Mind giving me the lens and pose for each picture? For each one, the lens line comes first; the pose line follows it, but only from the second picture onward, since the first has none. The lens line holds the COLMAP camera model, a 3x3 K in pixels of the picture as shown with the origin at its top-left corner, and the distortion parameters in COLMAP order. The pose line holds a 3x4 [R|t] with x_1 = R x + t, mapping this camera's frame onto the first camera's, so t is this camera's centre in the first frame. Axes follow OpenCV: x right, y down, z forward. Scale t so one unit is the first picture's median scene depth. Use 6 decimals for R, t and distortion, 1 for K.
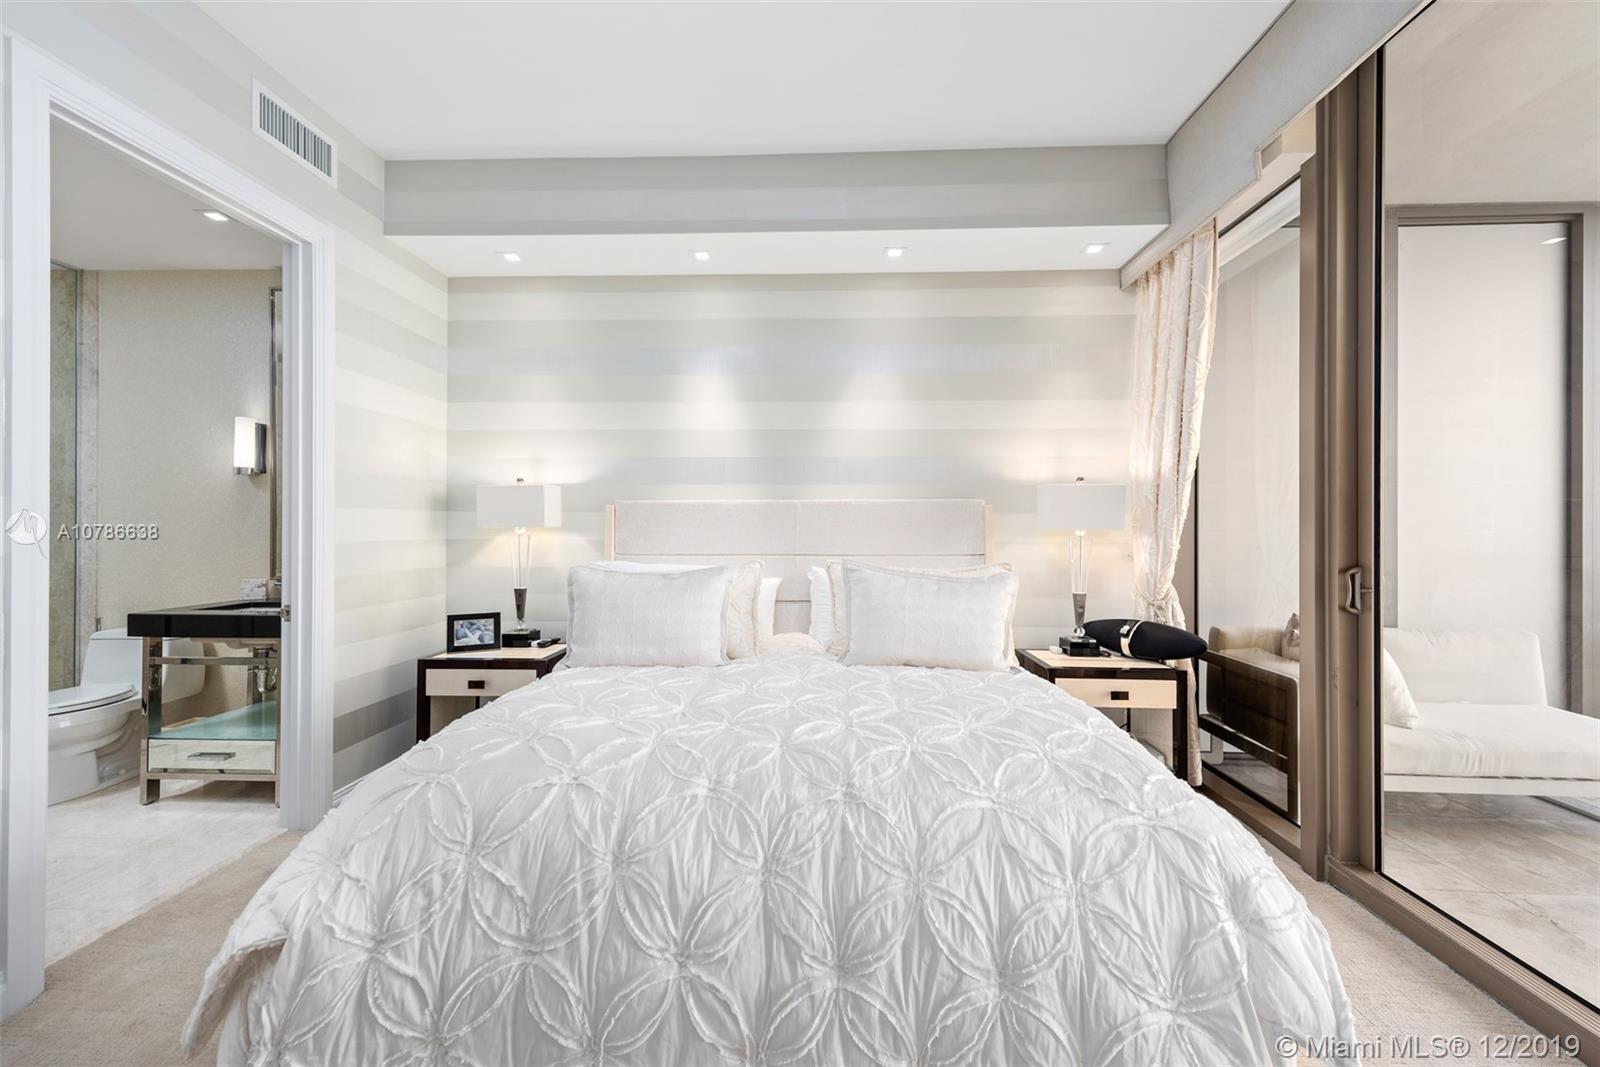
lens RADIAL K [[626.3, 0, 801.2], [0, 626.3, 529.2], [0, 0, 1]] dist [0.000152, 0.000000]
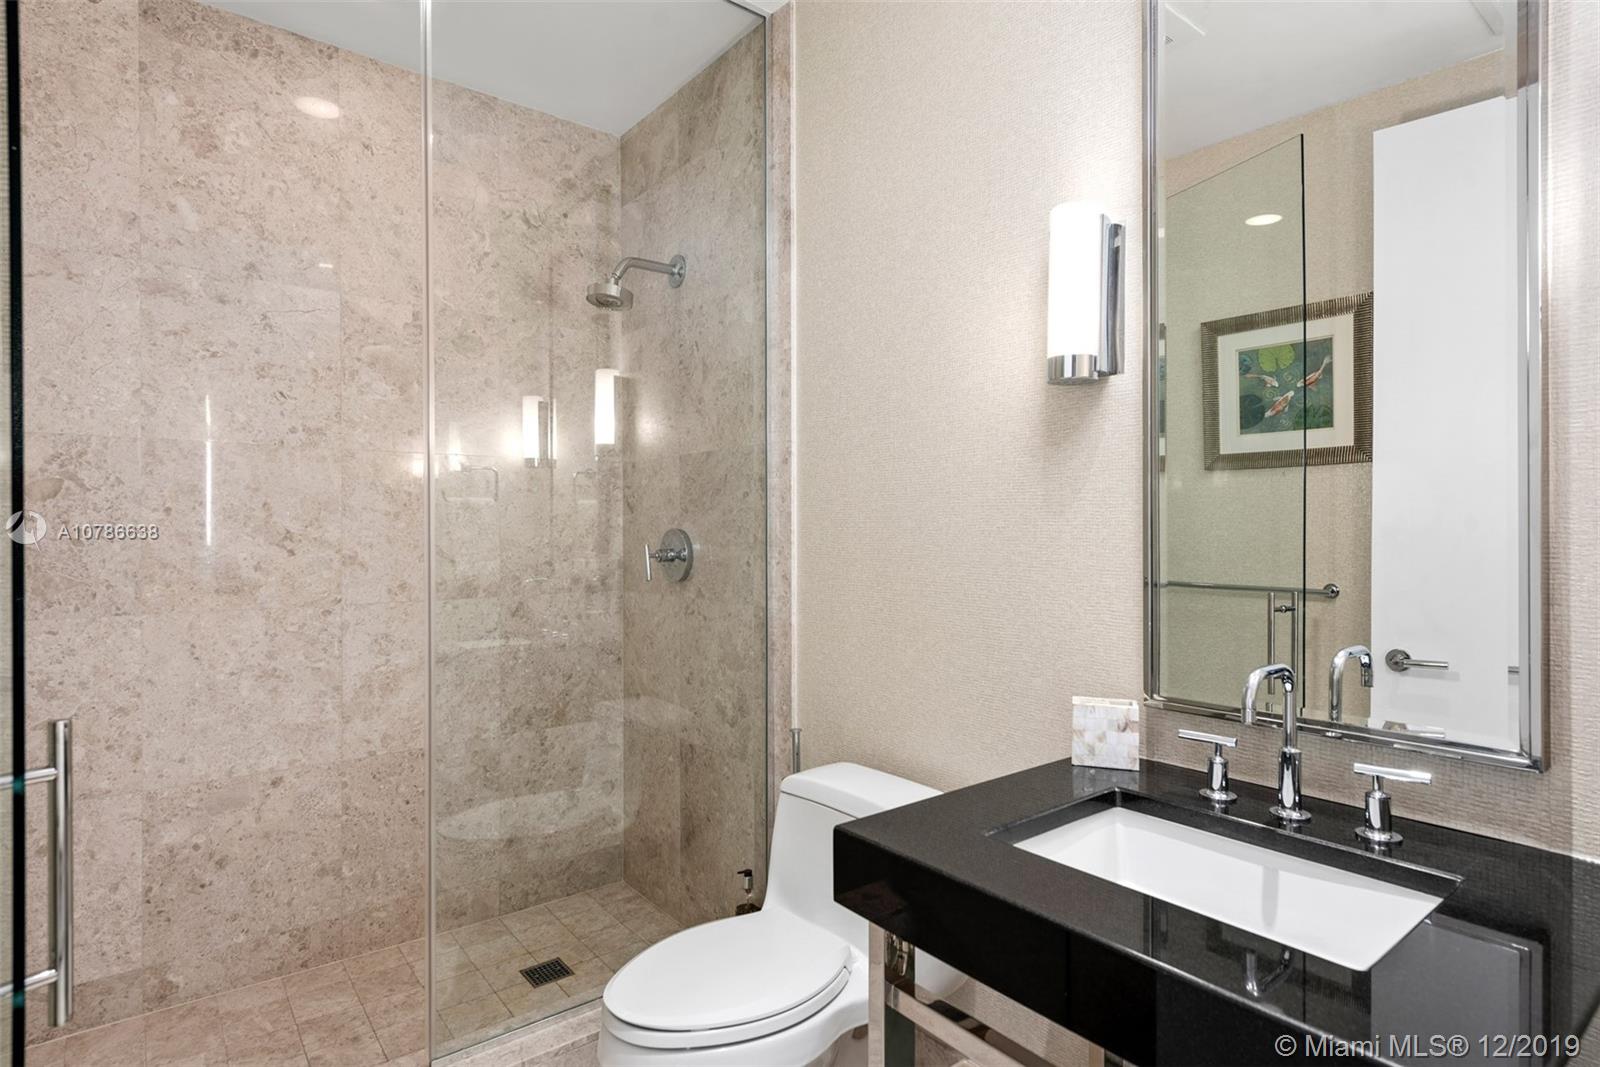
lens RADIAL K [[847.8, 0, 803.0], [0, 847.8, 532.0], [0, 0, 1]] dist [0.000034, 0.000000]
pose [[0.643718, -0.004031, -0.765252, -0.706488], [0.009267, 0.999954, 0.002528, -0.010197], [0.765207, -0.008719, 0.643726, 0.665398]]
